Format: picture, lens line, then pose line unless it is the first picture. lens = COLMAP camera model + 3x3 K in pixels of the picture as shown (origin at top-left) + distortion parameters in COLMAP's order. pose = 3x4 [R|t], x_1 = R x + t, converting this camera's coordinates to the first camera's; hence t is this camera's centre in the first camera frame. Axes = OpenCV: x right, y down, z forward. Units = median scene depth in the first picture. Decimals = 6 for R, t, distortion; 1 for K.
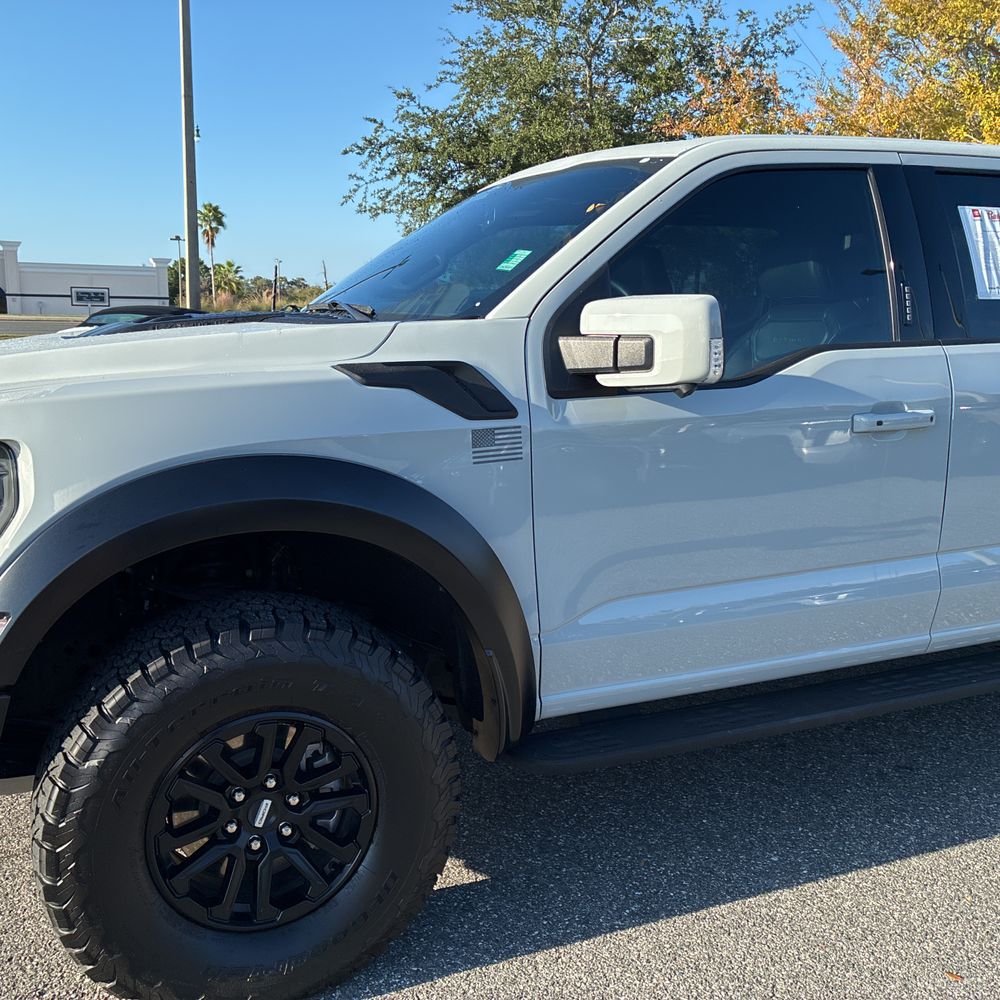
lens RADIAL K [[1012.9, 0, 489.7], [0, 1012.9, 477.2], [0, 0, 1]] dist [0.028157, 0.000000]
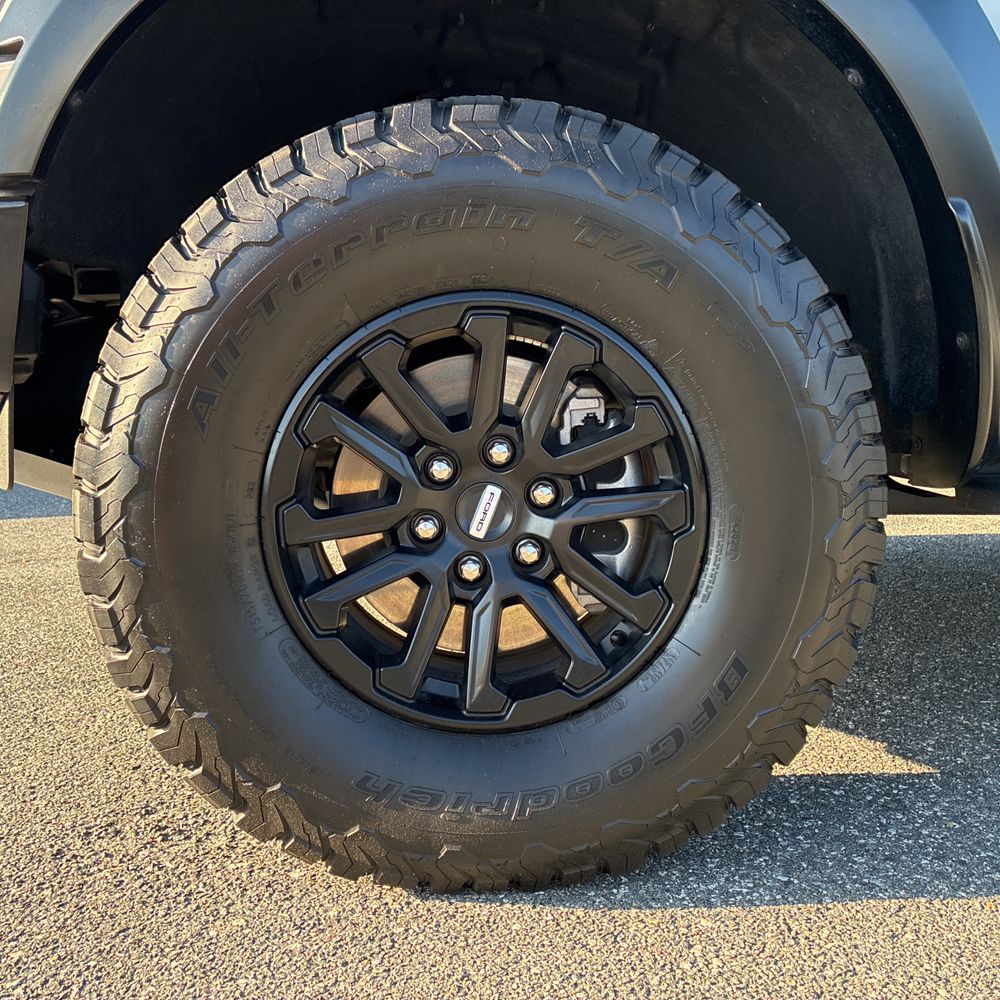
lens RADIAL K [[1012.9, 0, 500.4], [0, 1012.9, 482.9], [0, 0, 1]] dist [0.028157, 0.000000]
pose [[0.931561, 0.013215, -0.363346, -0.024496], [-0.028528, 0.998915, -0.036809, 0.315326], [0.362465, 0.044655, 0.930927, 0.486461]]
